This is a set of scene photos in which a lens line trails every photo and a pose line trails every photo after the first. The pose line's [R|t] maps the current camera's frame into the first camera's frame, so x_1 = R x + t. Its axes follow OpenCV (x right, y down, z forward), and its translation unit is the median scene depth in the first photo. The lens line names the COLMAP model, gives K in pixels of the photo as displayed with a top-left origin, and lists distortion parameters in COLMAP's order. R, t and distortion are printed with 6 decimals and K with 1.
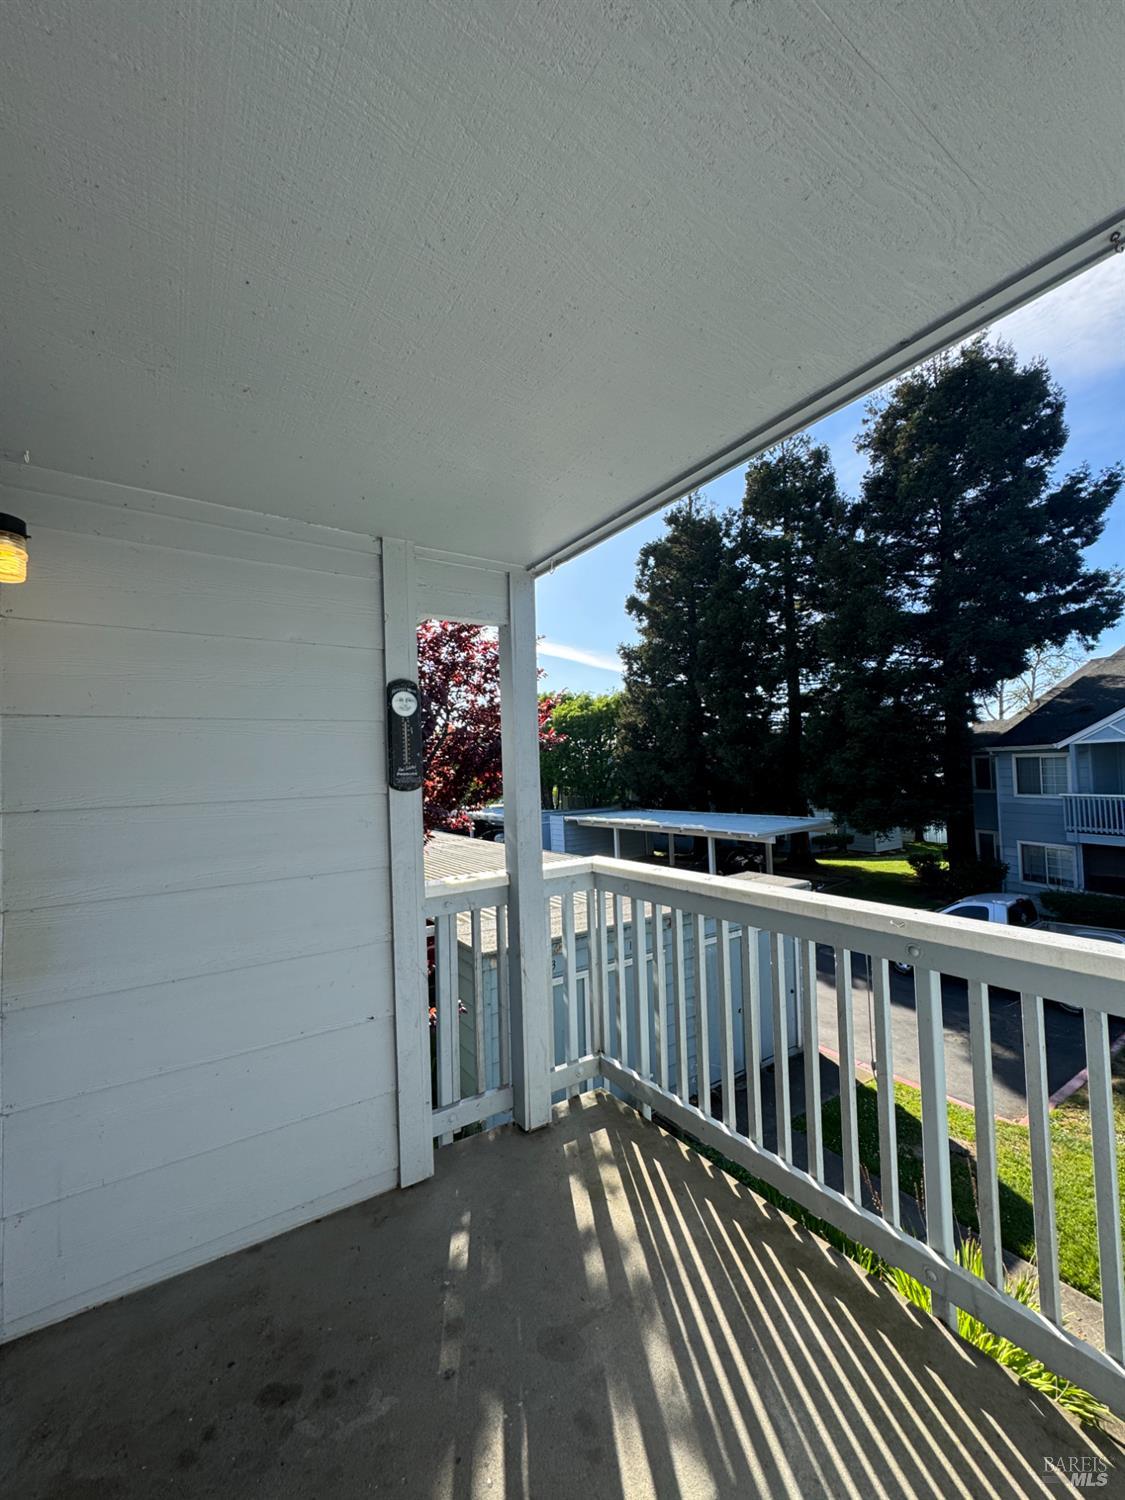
lens RADIAL K [[595.7, 0, 563.1], [0, 595.7, 748.5], [0, 0, 1]] dist [-0.001772, 0.000637]
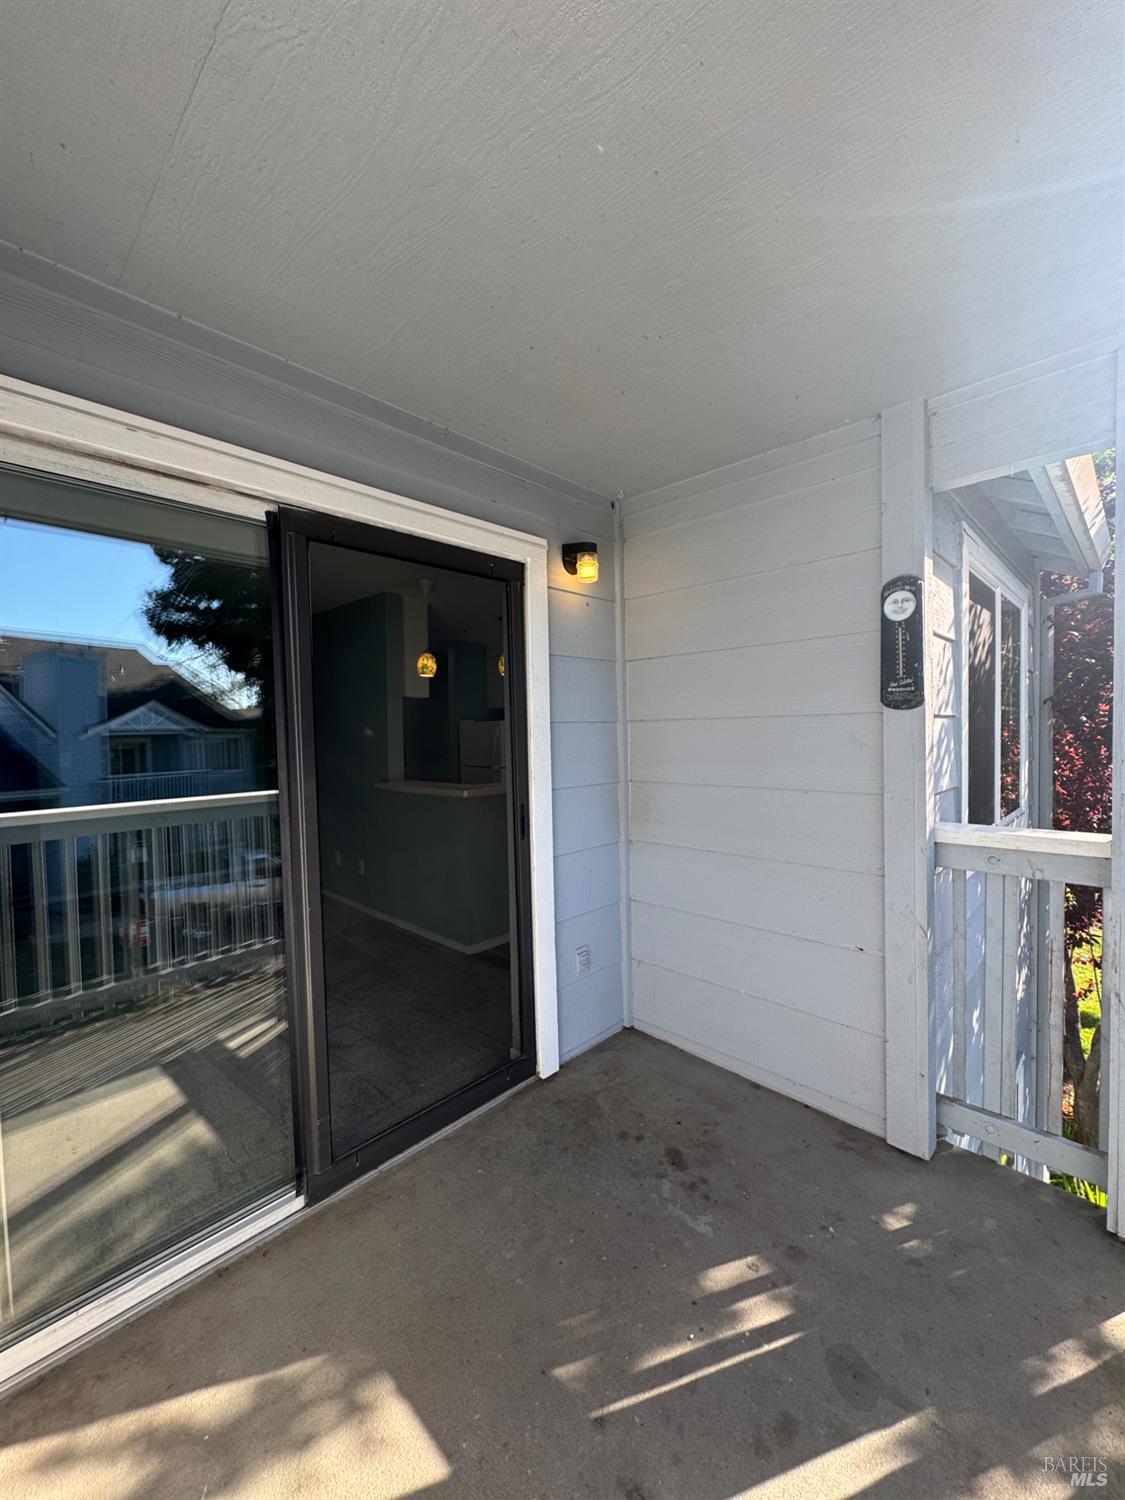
lens RADIAL K [[595.7, 0, 563.1], [0, 595.7, 748.5], [0, 0, 1]] dist [-0.001772, 0.000637]
pose [[0.208194, 0.055736, -0.976498, 0.707013], [0.052060, 0.996328, 0.067967, 0.066791], [0.976701, -0.064987, 0.204528, 0.530951]]
